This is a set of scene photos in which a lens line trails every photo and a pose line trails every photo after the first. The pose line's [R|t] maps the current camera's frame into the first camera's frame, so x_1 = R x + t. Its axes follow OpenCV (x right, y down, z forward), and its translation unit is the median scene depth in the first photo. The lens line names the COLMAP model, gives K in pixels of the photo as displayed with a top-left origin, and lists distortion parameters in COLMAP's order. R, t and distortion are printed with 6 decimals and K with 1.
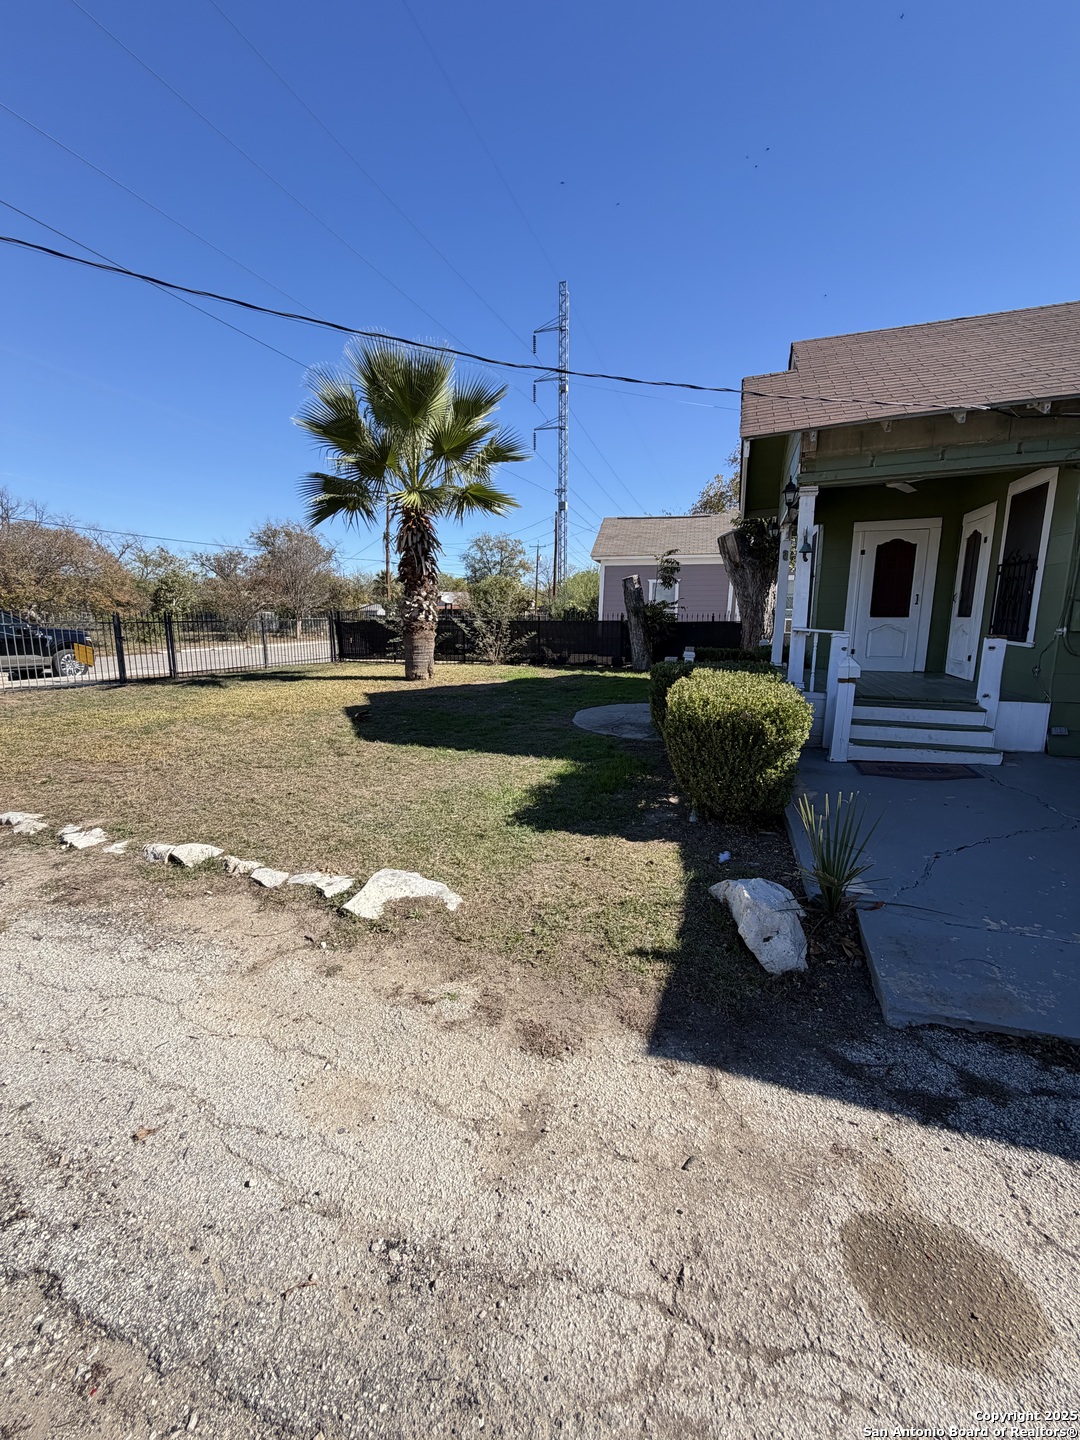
lens RADIAL K [[572.4, 0, 538.8], [0, 572.4, 714.1], [0, 0, 1]] dist [-0.000546, -0.000041]
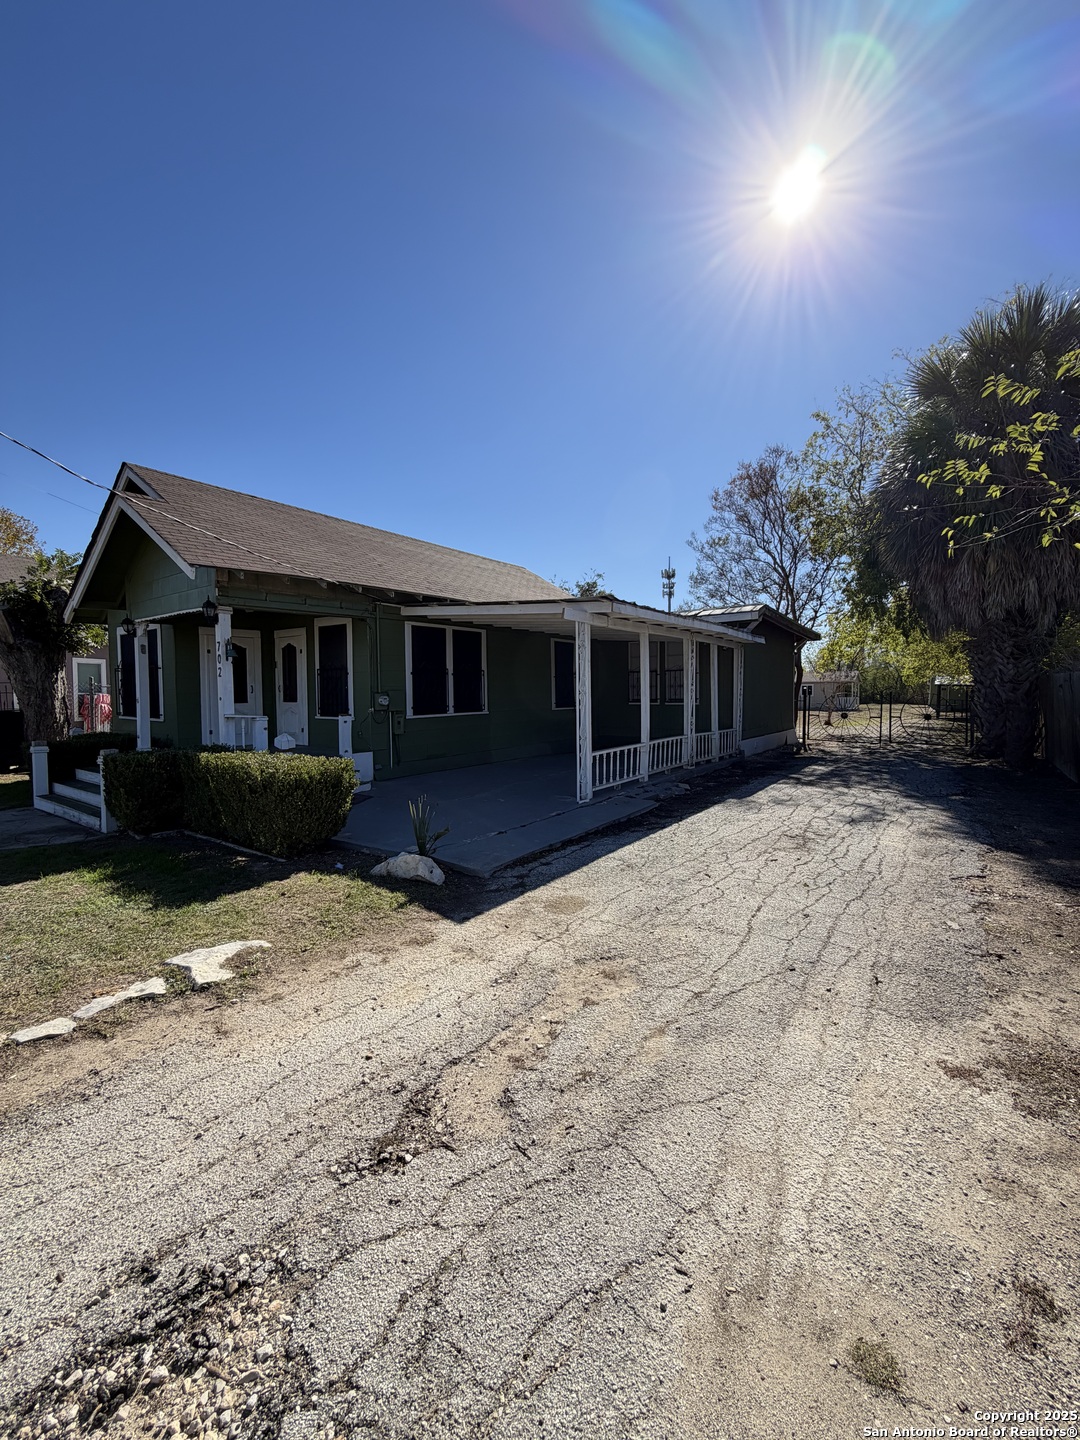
lens RADIAL K [[572.4, 0, 538.8], [0, 572.4, 714.1], [0, 0, 1]] dist [-0.000546, -0.000041]
pose [[0.304440, -0.043505, 0.951538, -1.087661], [0.172789, 0.984906, -0.010252, -0.047220], [-0.936729, 0.167536, 0.307362, -0.034945]]
